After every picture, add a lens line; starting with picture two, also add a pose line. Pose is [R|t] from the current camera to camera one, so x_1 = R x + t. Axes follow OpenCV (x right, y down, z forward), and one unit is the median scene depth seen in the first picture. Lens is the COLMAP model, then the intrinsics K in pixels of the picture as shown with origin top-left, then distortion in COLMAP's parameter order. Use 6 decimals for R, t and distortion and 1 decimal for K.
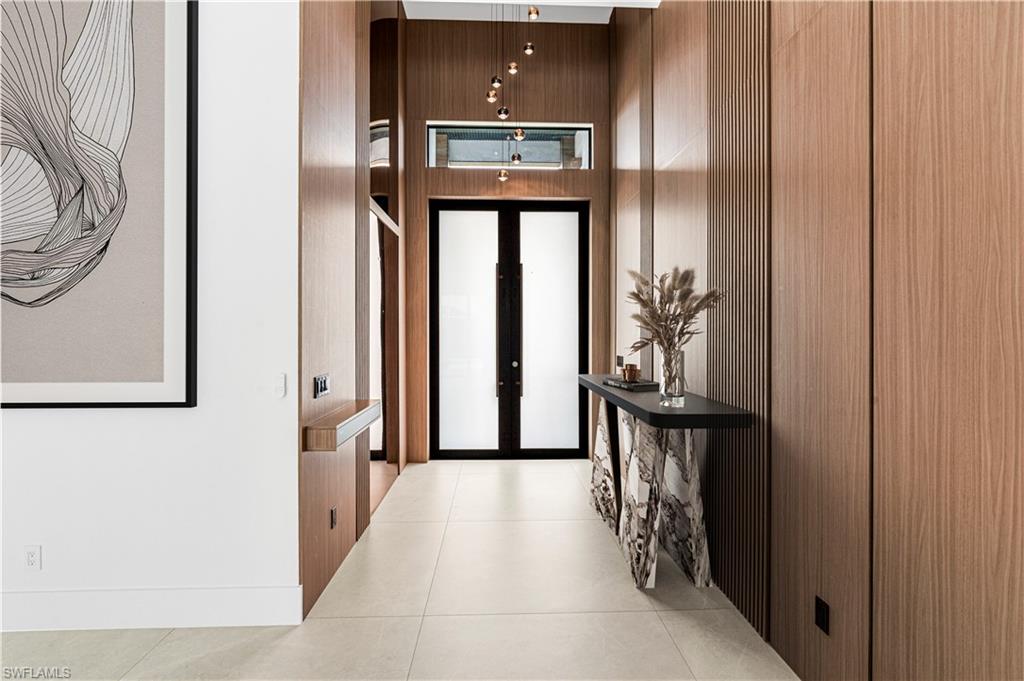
lens RADIAL K [[463.0, 0, 512.3], [0, 463.0, 344.6], [0, 0, 1]] dist [0.000566, 0.000338]
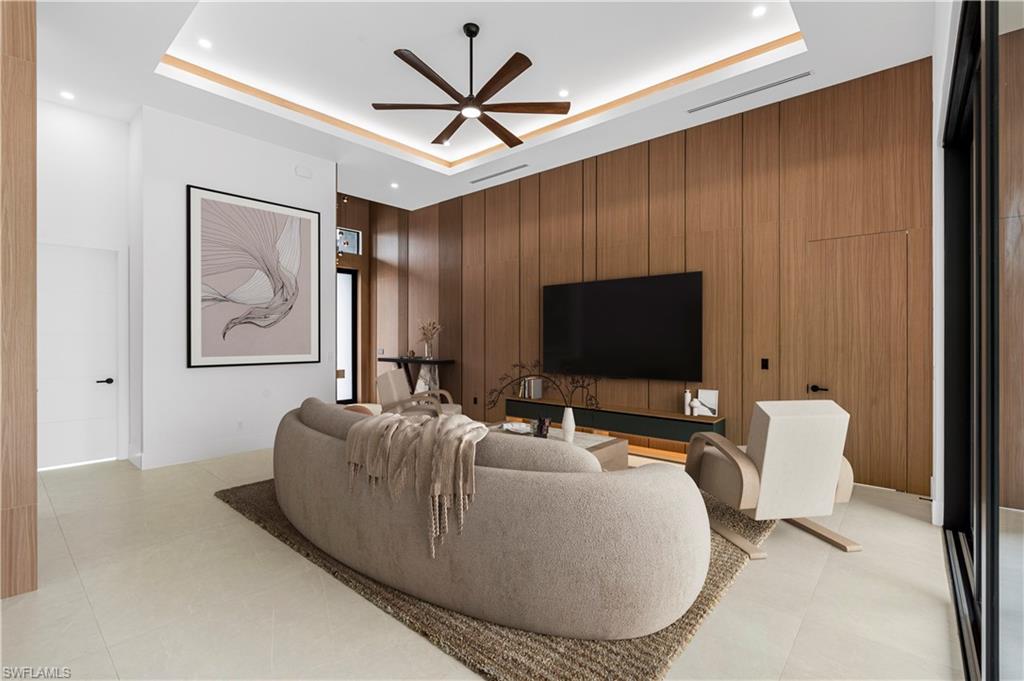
lens RADIAL K [[463.0, 0, 510.7], [0, 463.0, 341.0], [0, 0, 1]] dist [0.000566, 0.000338]
pose [[0.651461, -0.000669, 0.758682, -2.164005], [0.002111, 0.999997, -0.000931, 0.000984], [-0.758679, 0.002208, 0.651461, -1.888534]]
